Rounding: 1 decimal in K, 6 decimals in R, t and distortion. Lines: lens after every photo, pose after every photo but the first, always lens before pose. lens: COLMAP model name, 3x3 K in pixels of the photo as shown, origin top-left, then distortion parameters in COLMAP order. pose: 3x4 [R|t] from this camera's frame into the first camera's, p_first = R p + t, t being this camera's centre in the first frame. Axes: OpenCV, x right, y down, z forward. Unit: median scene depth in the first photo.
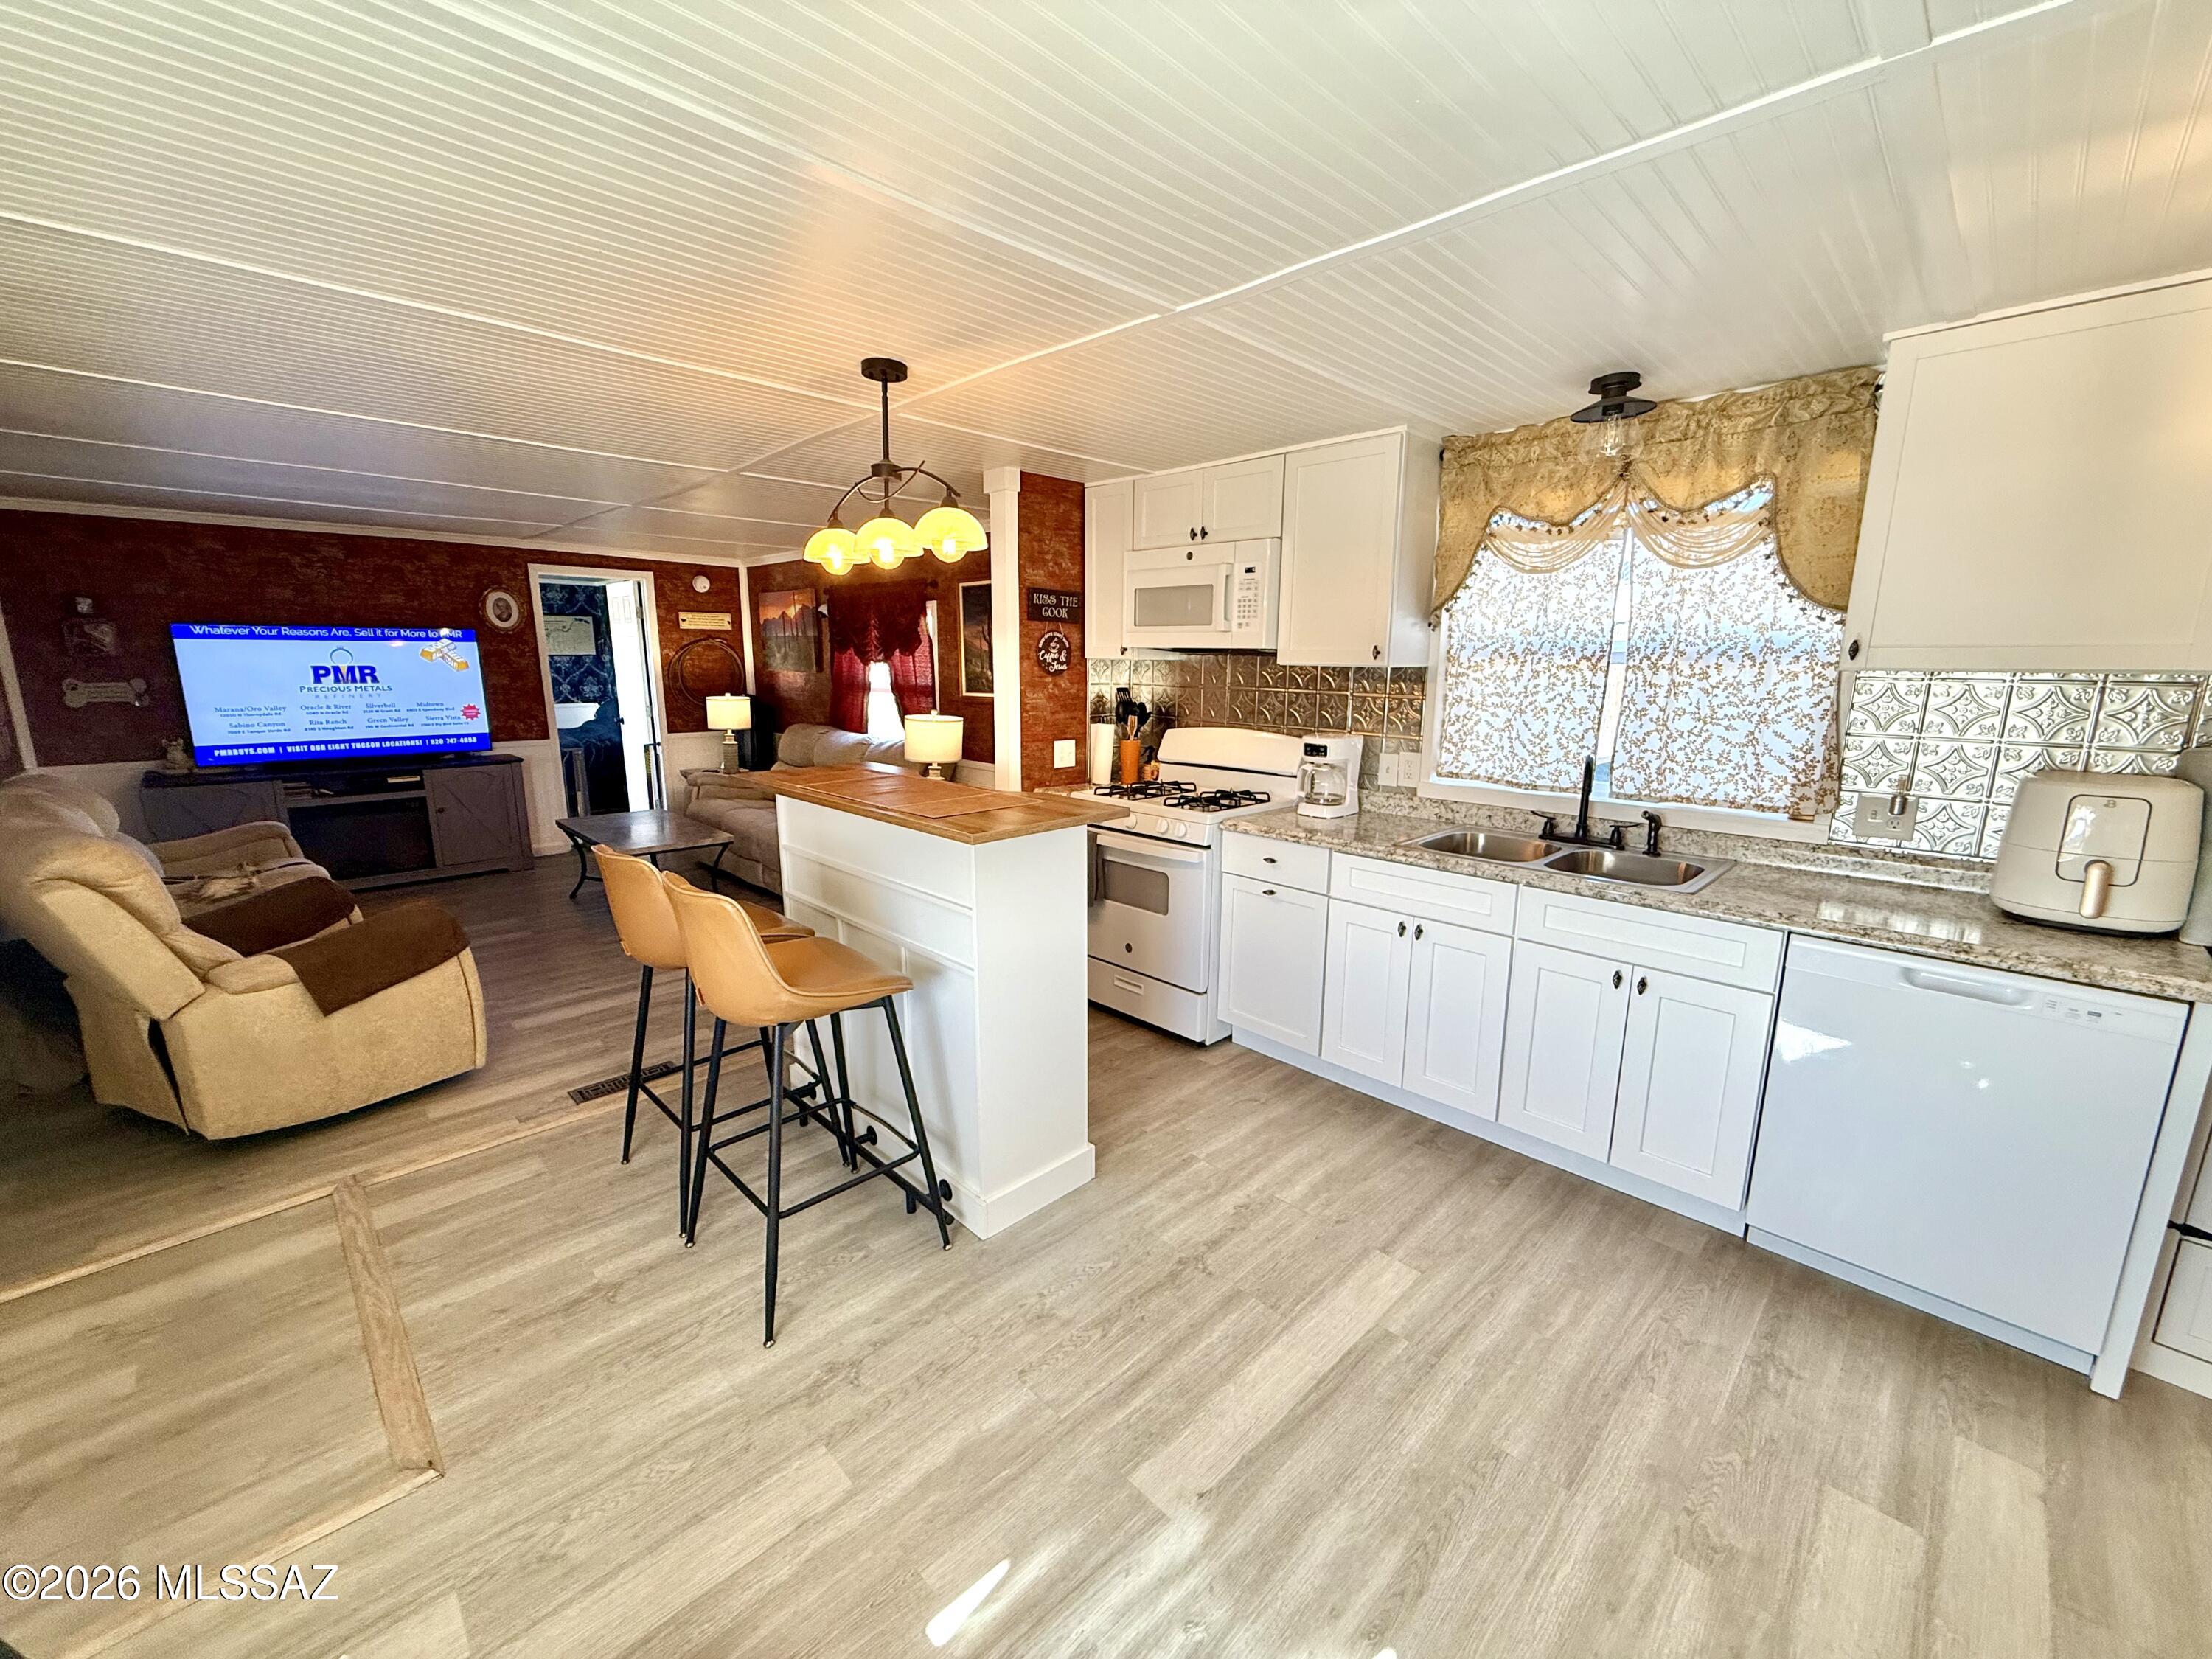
lens RADIAL K [[883.7, 0, 1106.0], [0, 883.7, 829.5], [0, 0, 1]] dist [0.000447, -0.000116]
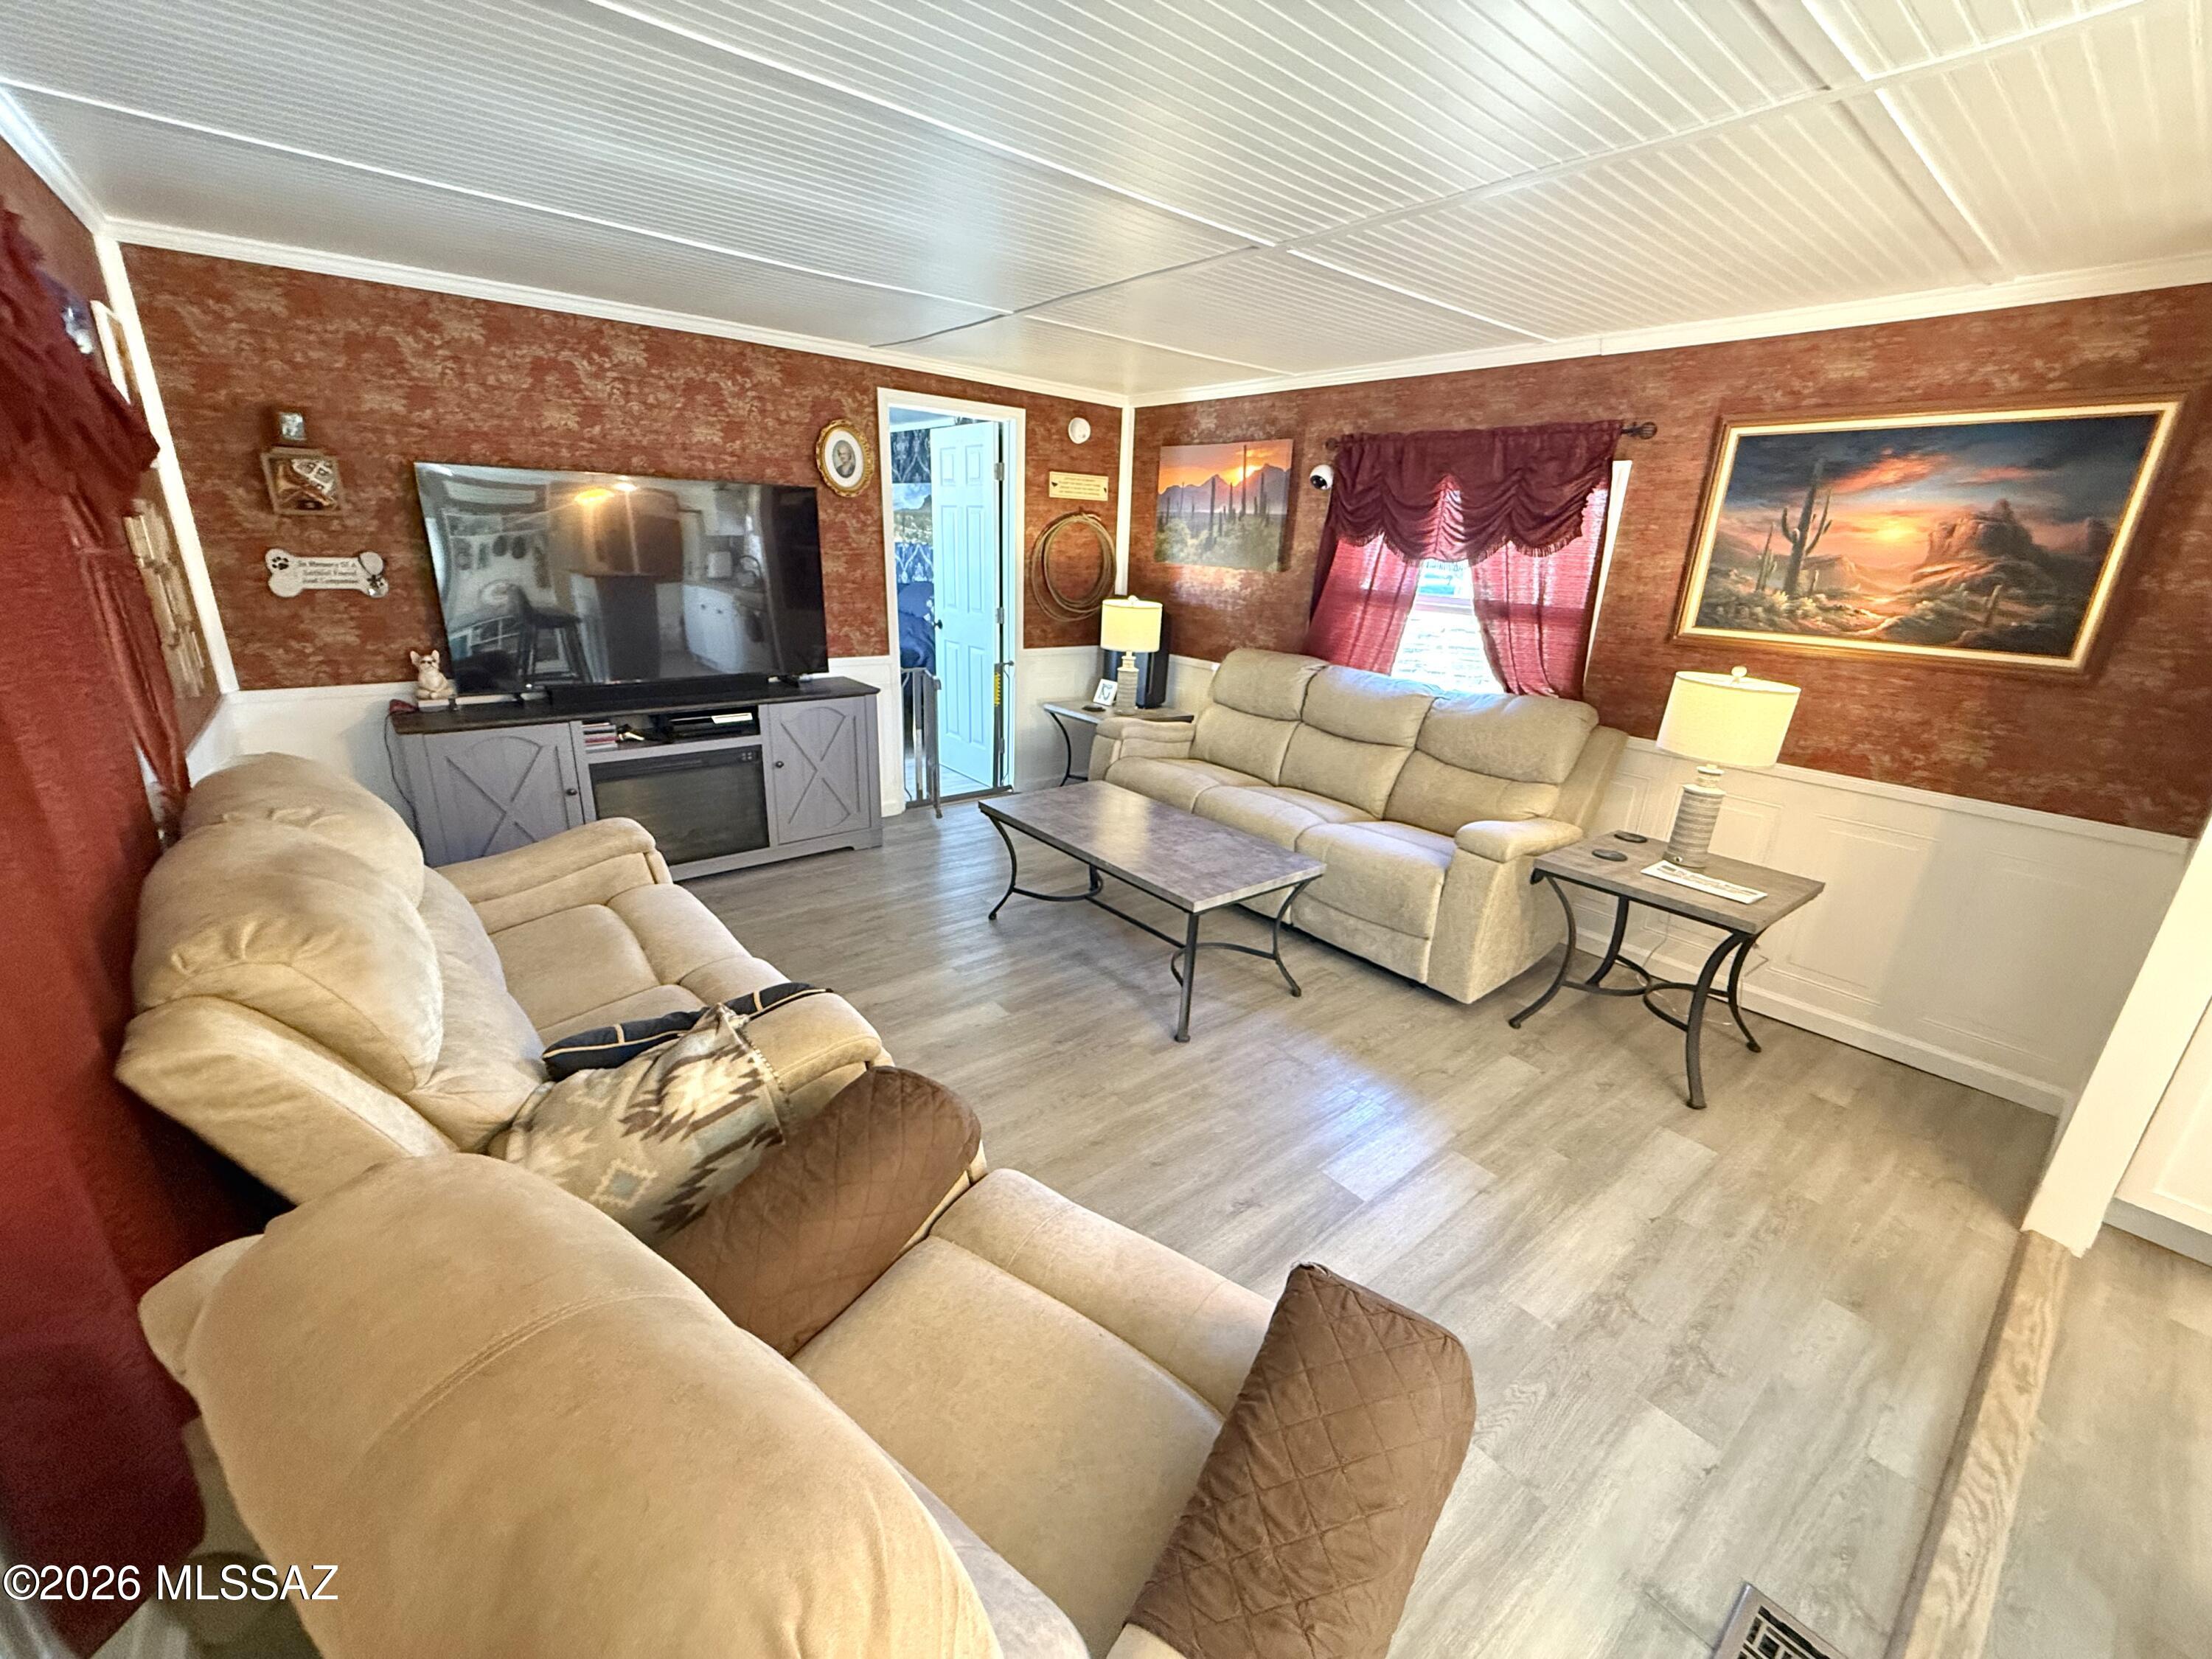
lens RADIAL K [[883.7, 0, 1106.0], [0, 883.7, 829.5], [0, 0, 1]] dist [0.000447, -0.000116]
pose [[0.994858, 0.061869, -0.080184, -0.417587], [-0.051374, 0.990583, 0.126909, -0.066809], [0.087281, -0.122137, 0.988668, 0.325330]]
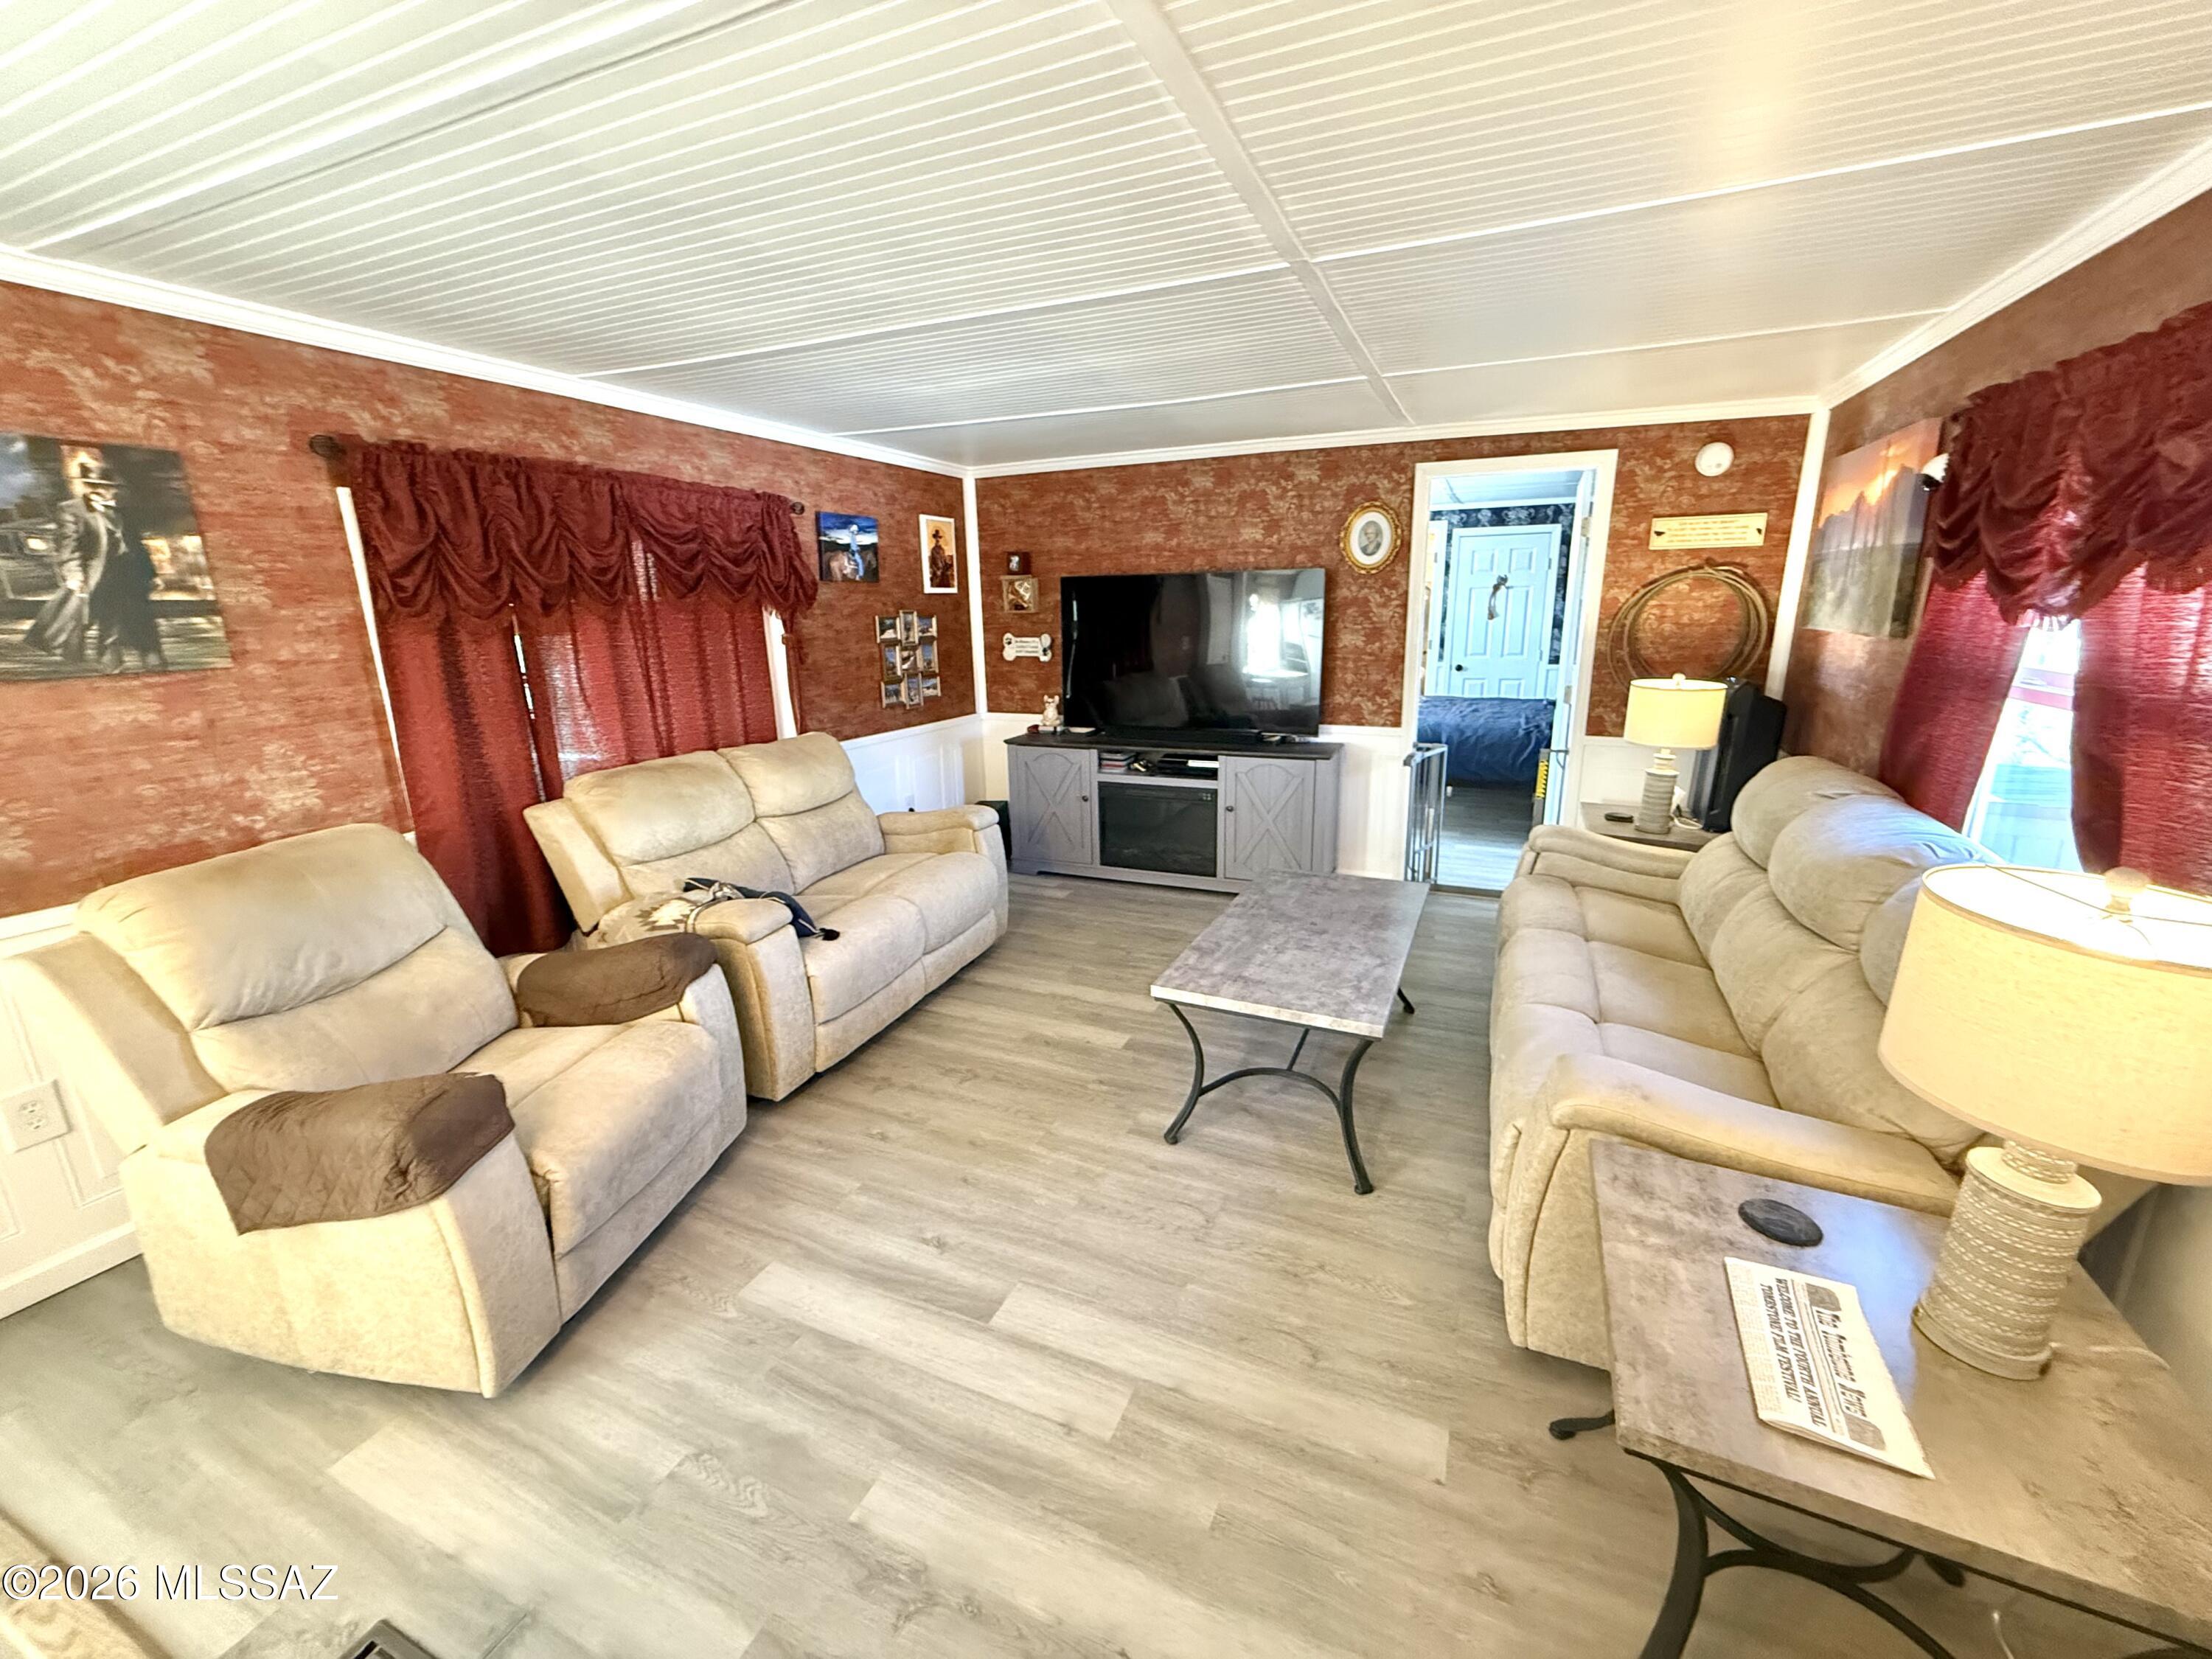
lens RADIAL K [[883.7, 0, 1106.0], [0, 883.7, 829.5], [0, 0, 1]] dist [0.000447, -0.000116]
pose [[0.364690, 0.218045, -0.905239, -0.080056], [-0.161015, 0.972317, 0.169335, -0.110612], [0.917102, 0.084002, 0.389702, 0.560280]]
